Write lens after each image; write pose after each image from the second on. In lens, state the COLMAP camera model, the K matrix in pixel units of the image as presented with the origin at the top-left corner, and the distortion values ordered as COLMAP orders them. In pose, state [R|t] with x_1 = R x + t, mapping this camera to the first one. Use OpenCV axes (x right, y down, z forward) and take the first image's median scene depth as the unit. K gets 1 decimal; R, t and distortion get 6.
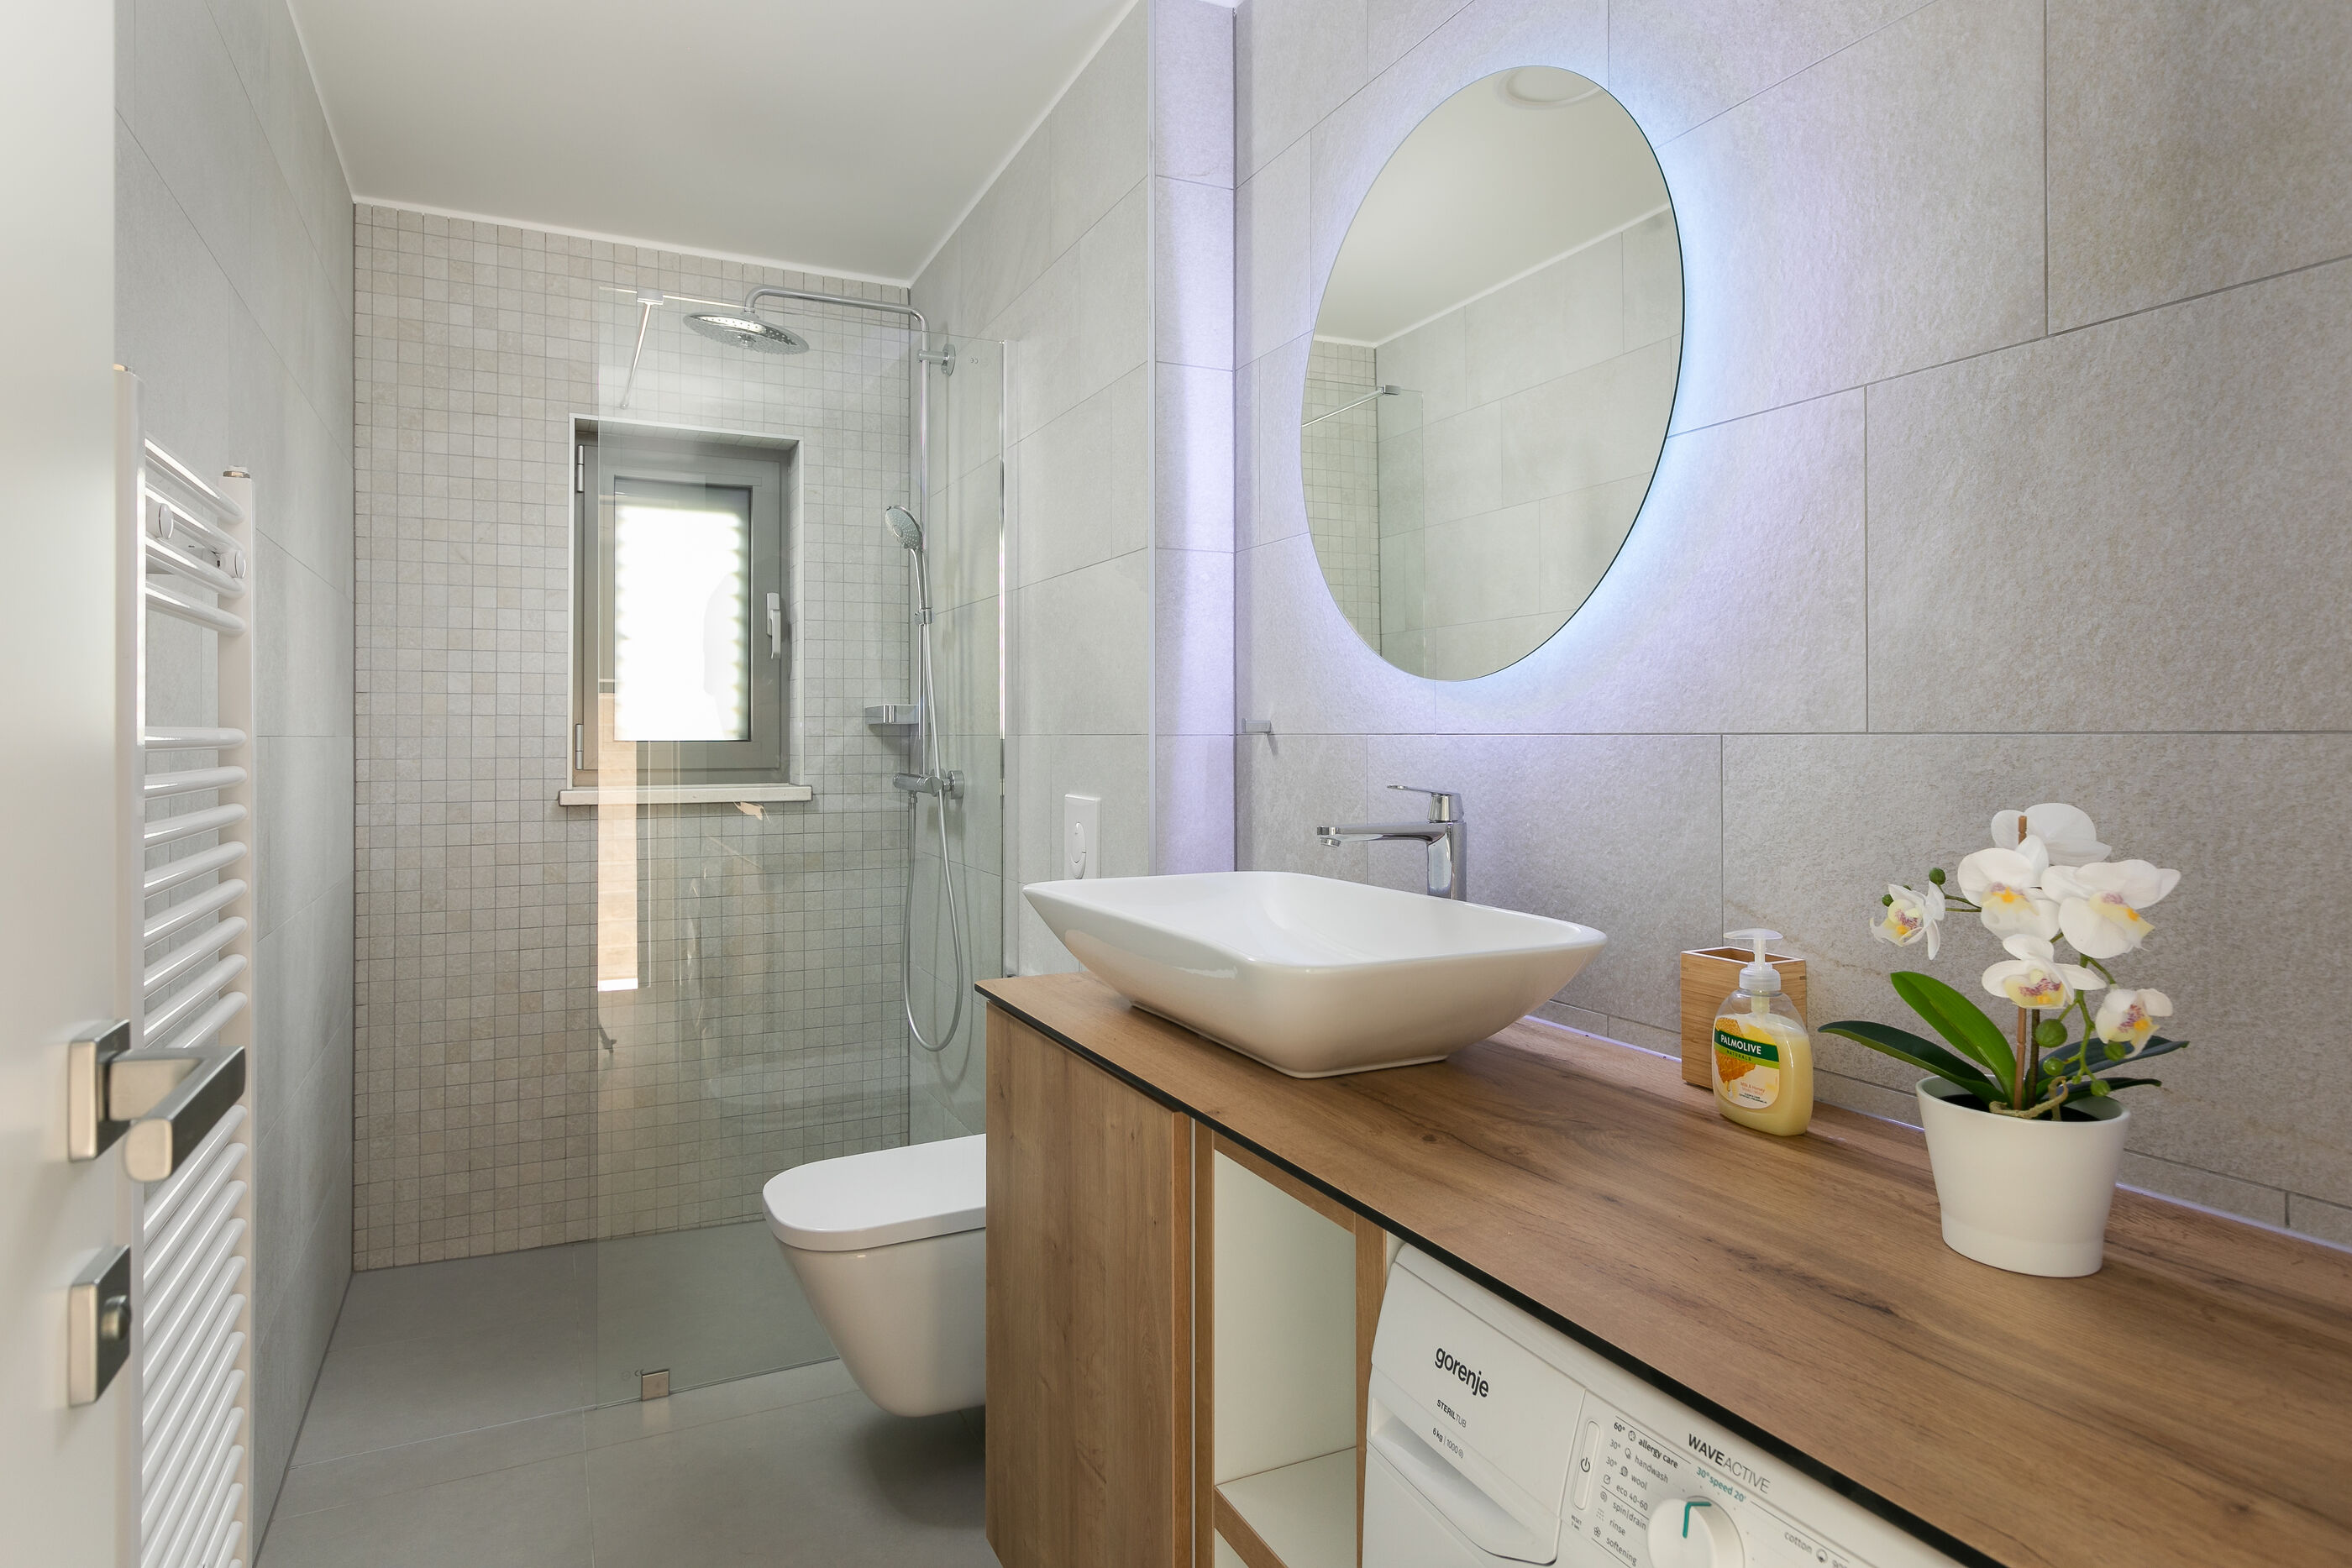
lens RADIAL K [[1256.5, 0, 1207.3], [0, 1256.5, 743.6], [0, 0, 1]] dist [0.003183, 0.001291]
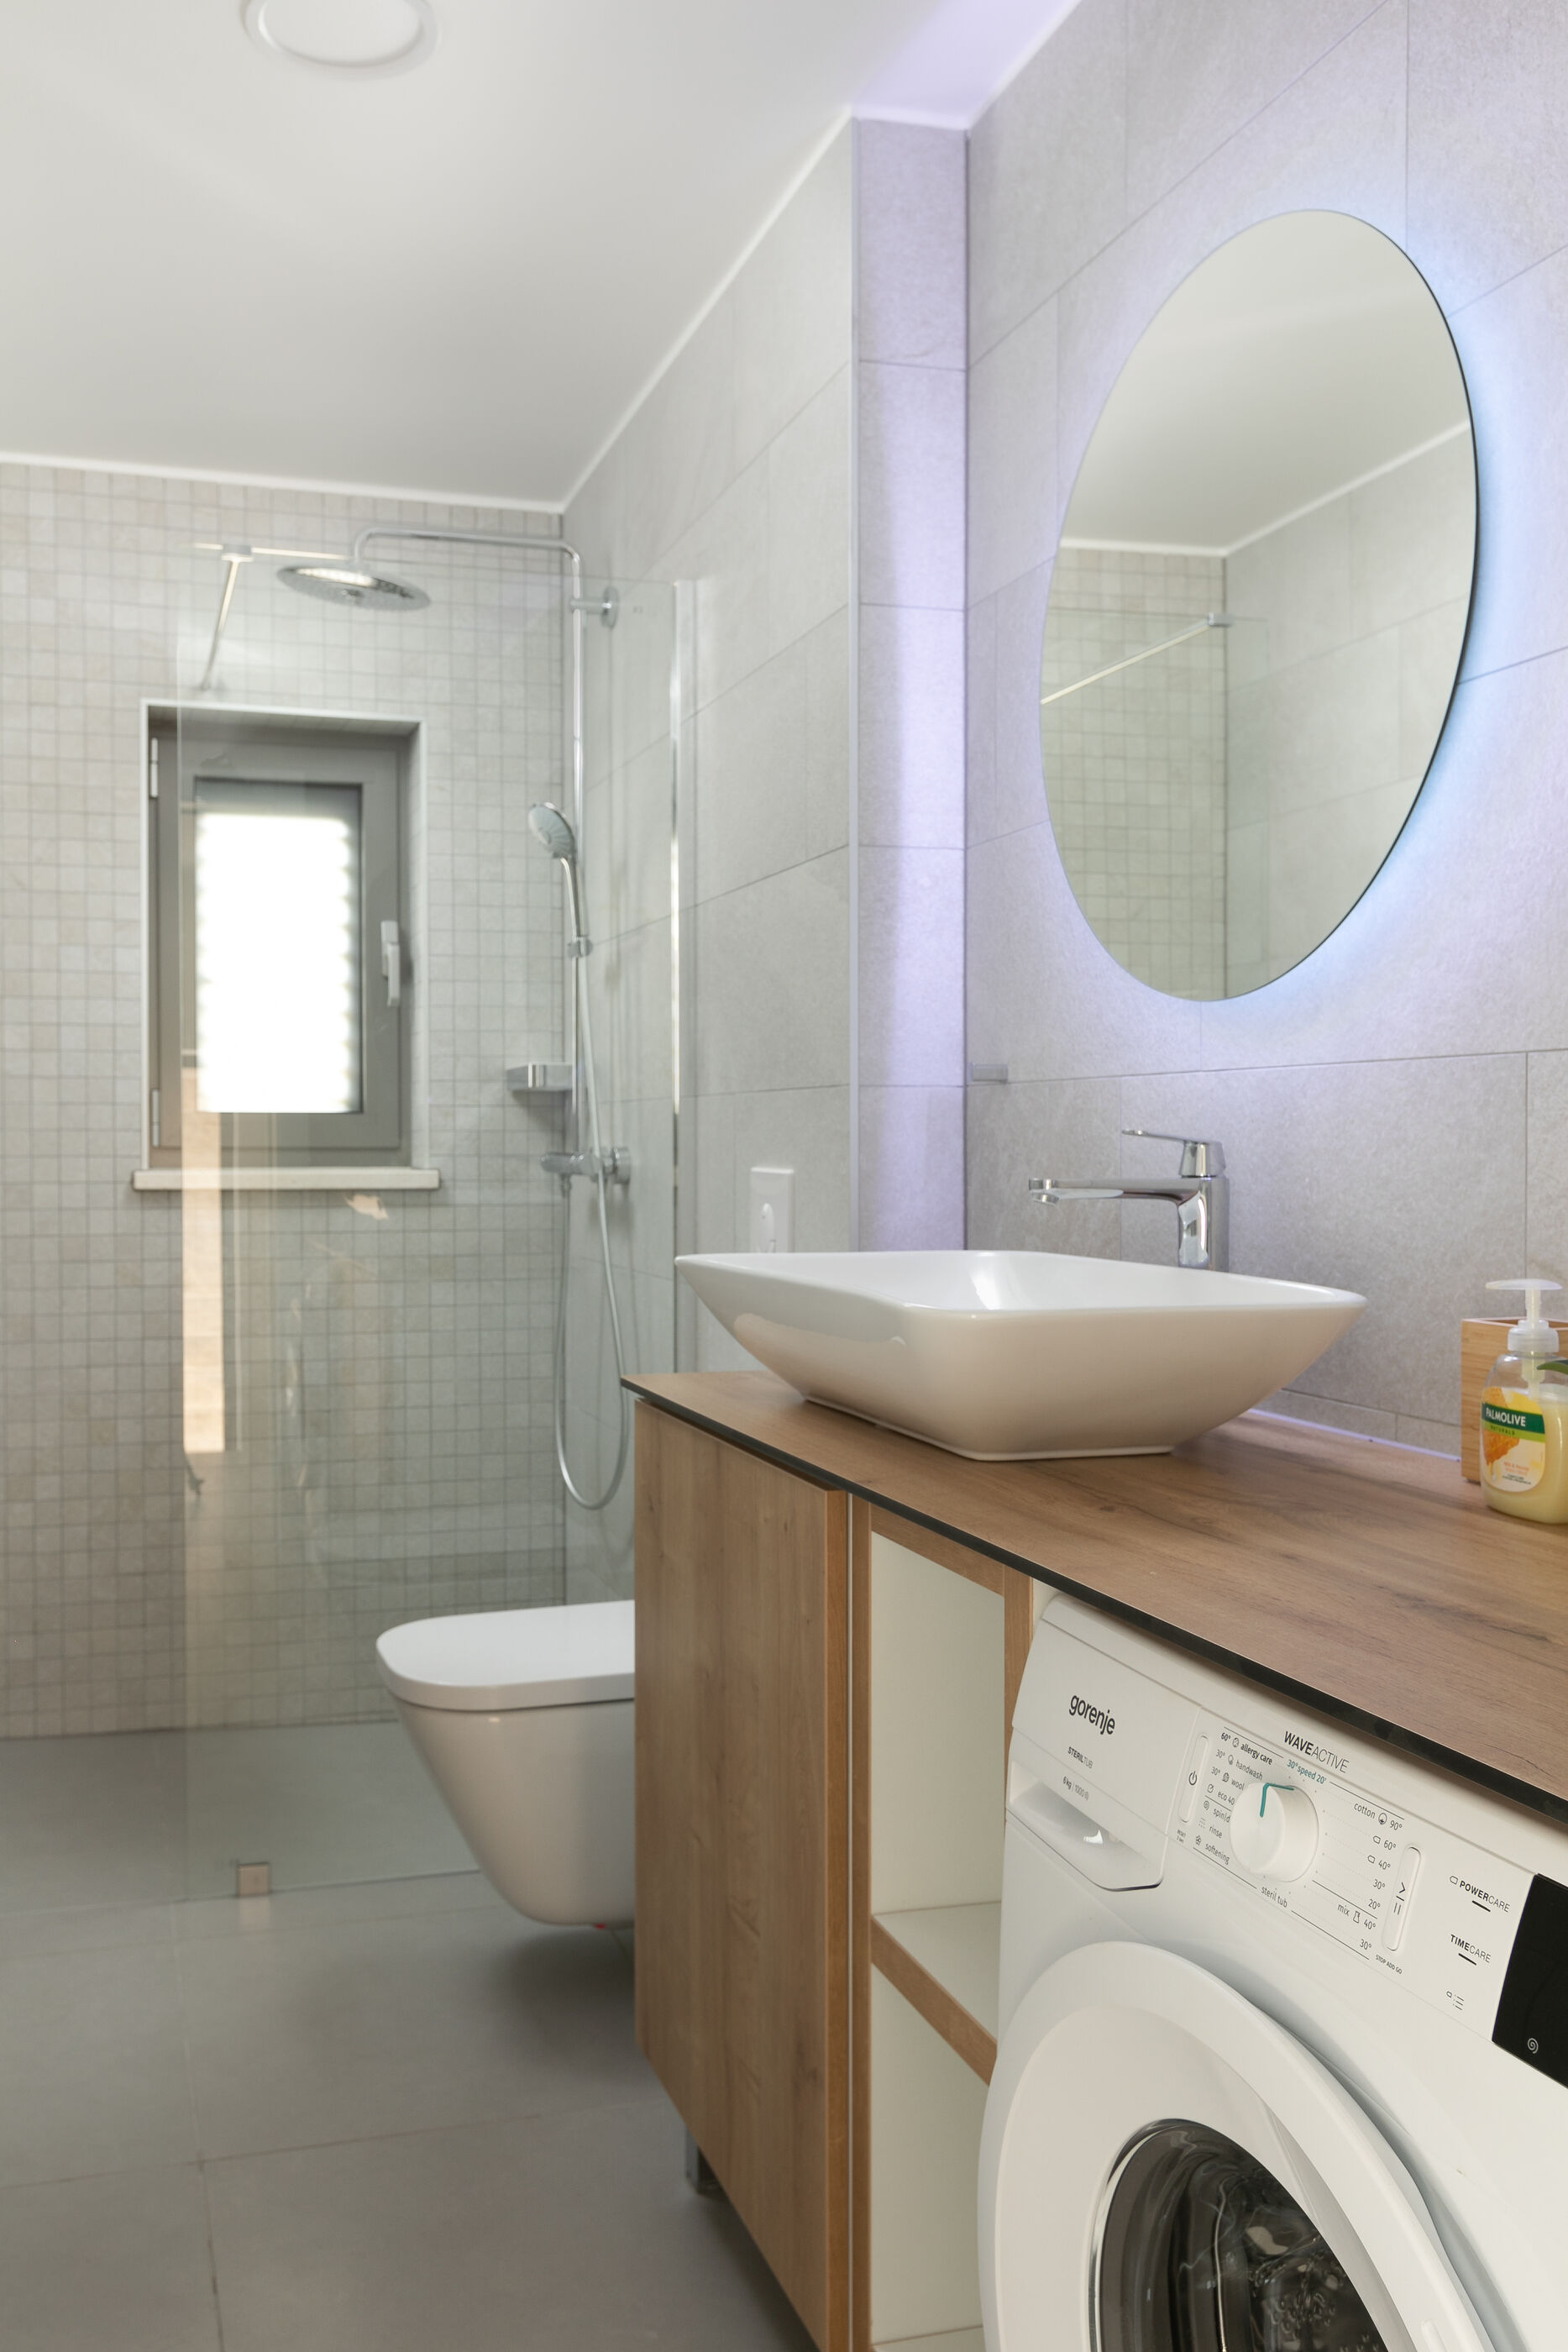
lens RADIAL K [[1913.1, 0, 784.0], [0, 1913.1, 1176.0], [0, 0, 1]] dist [0.007166, 0.001590]
pose [[0.990615, -0.004433, -0.136613, 0.067115], [0.005393, 0.999963, 0.006657, 0.036978], [0.136579, -0.007332, 0.990602, -0.162927]]
